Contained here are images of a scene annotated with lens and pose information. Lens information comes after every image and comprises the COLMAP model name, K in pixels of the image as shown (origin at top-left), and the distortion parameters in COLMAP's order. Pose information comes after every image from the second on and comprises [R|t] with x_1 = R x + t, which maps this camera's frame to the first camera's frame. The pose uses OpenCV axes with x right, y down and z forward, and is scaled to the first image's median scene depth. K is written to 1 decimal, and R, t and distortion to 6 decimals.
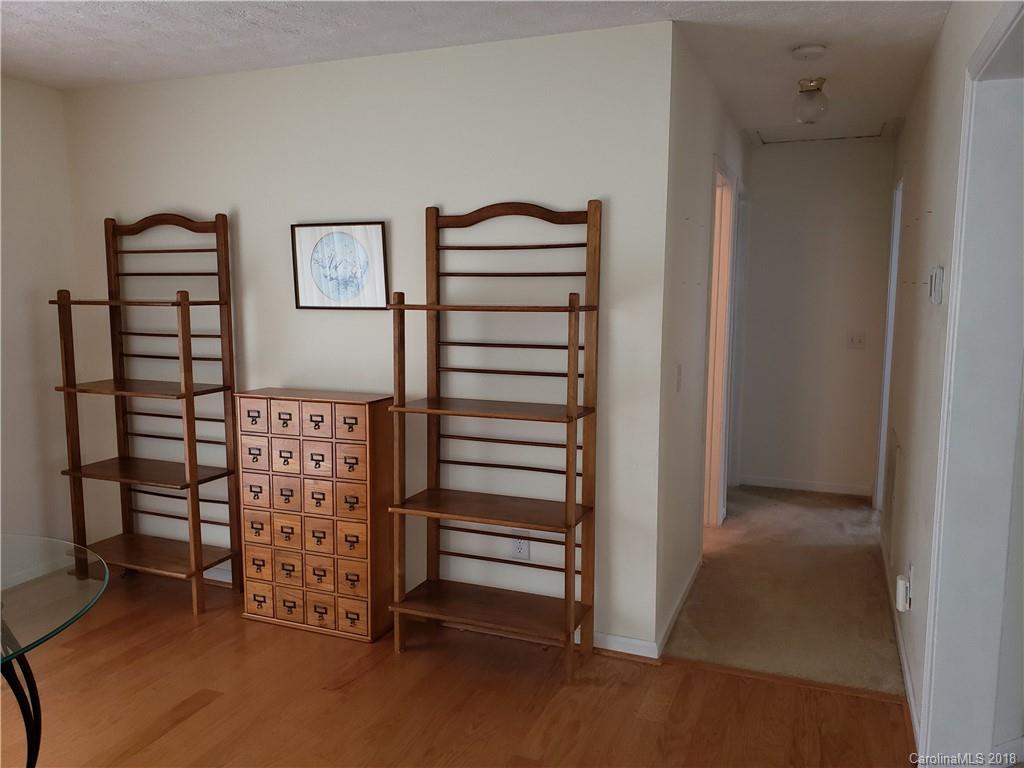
lens RADIAL K [[806.9, 0, 519.7], [0, 806.9, 381.0], [0, 0, 1]] dist [0.031148, -0.042594]
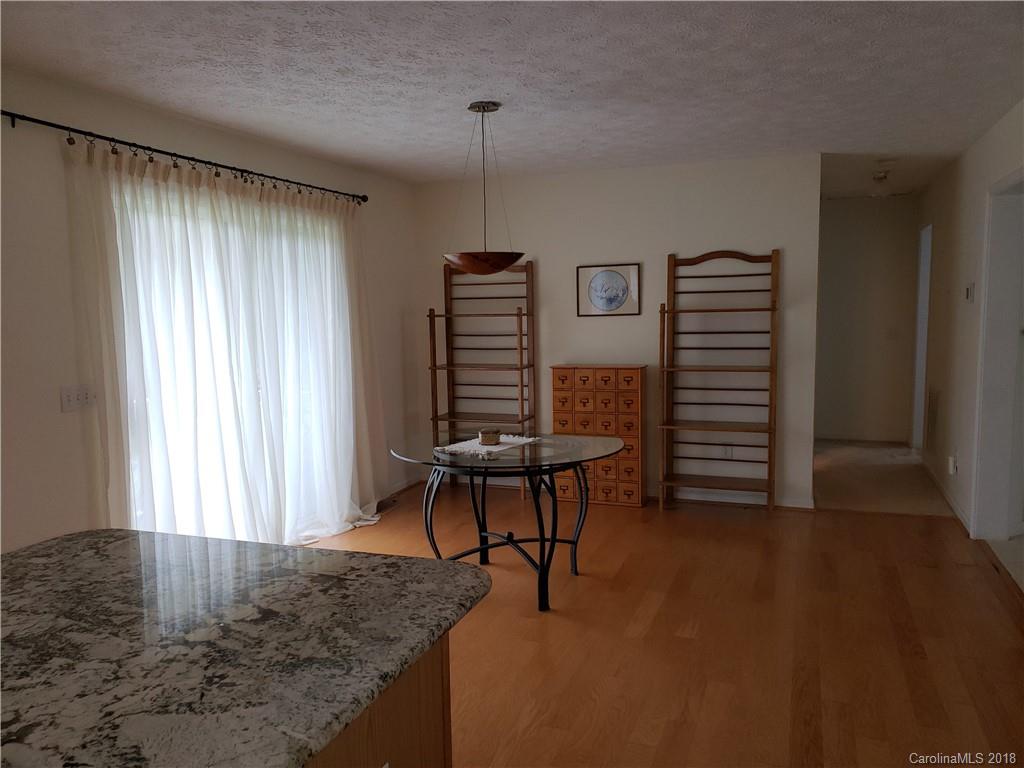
lens RADIAL K [[806.9, 0, 503.3], [0, 806.9, 389.7], [0, 0, 1]] dist [0.031148, -0.042594]
pose [[0.999648, -0.025271, 0.008038, -0.480522], [0.025398, 0.999548, -0.016088, 0.092345], [-0.007628, 0.016286, 0.999838, -0.714754]]
